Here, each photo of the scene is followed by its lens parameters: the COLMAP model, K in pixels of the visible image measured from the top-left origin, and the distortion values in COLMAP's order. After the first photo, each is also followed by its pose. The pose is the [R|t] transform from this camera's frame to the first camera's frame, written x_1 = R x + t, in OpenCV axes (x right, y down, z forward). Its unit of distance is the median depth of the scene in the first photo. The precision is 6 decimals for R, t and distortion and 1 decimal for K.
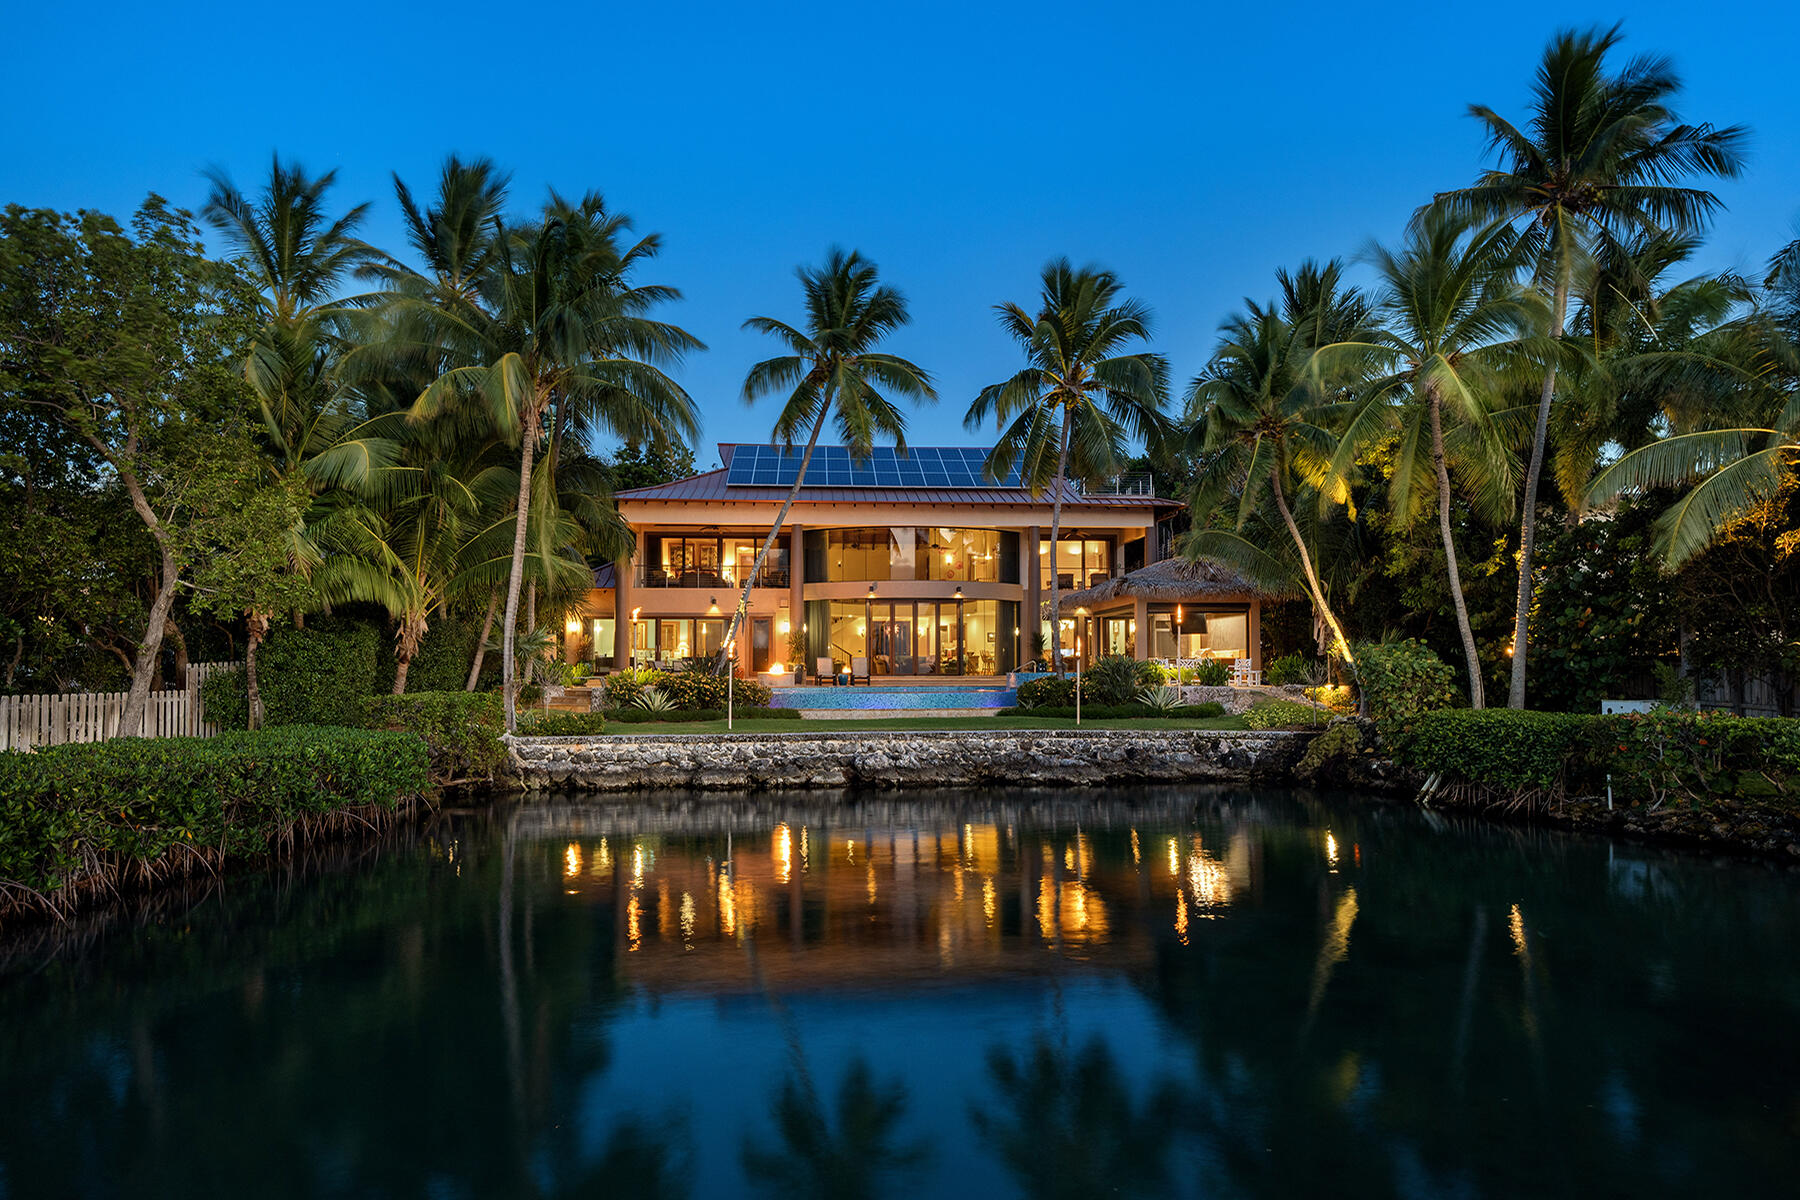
lens RADIAL K [[1125.2, 0, 898.9], [0, 1125.2, 597.1], [0, 0, 1]] dist [0.000380, -0.001256]
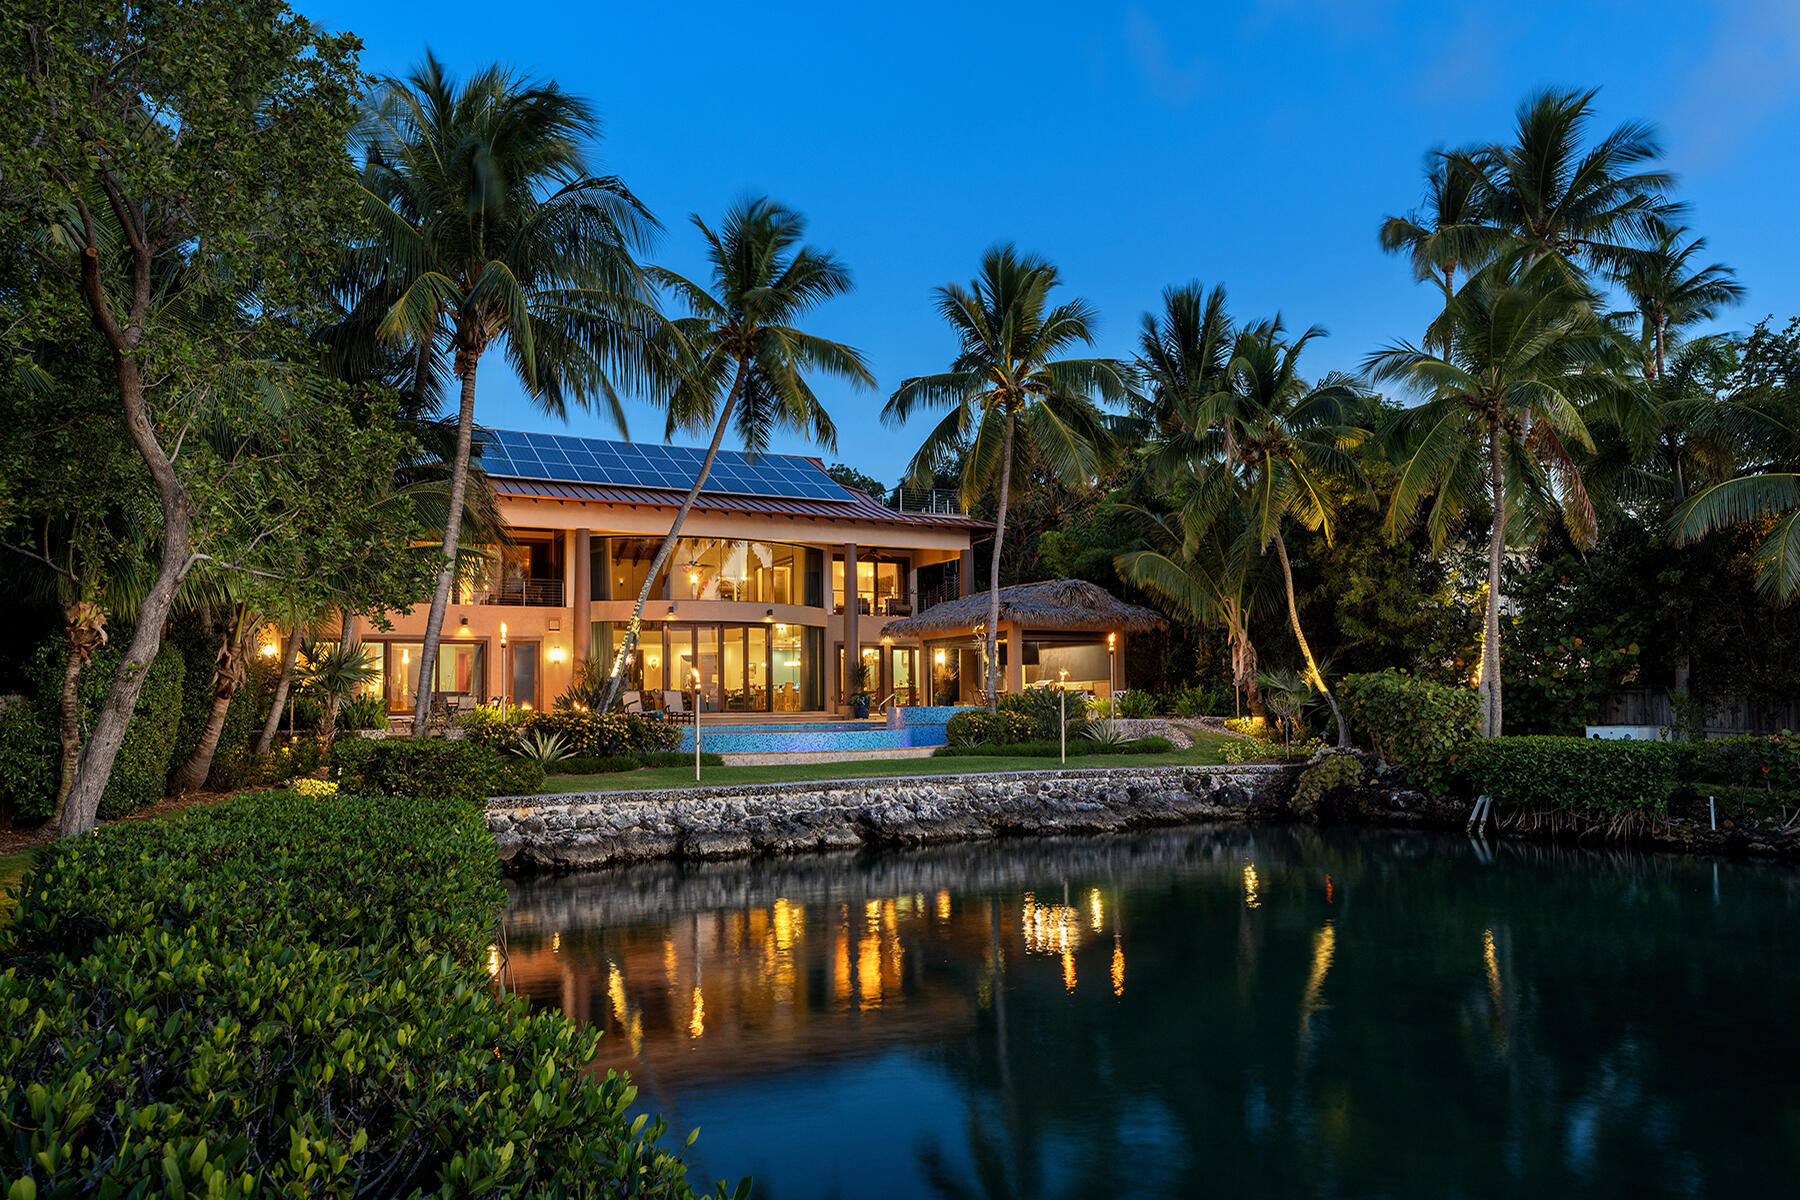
lens RADIAL K [[1202.1, 0, 900.1], [0, 1202.1, 609.0], [0, 0, 1]] dist [0.000632, 0.001074]
pose [[0.926312, 0.022469, 0.376086, -0.340771], [-0.015902, 0.999662, -0.020558, 0.013479], [-0.376421, 0.013063, 0.926357, 0.175142]]
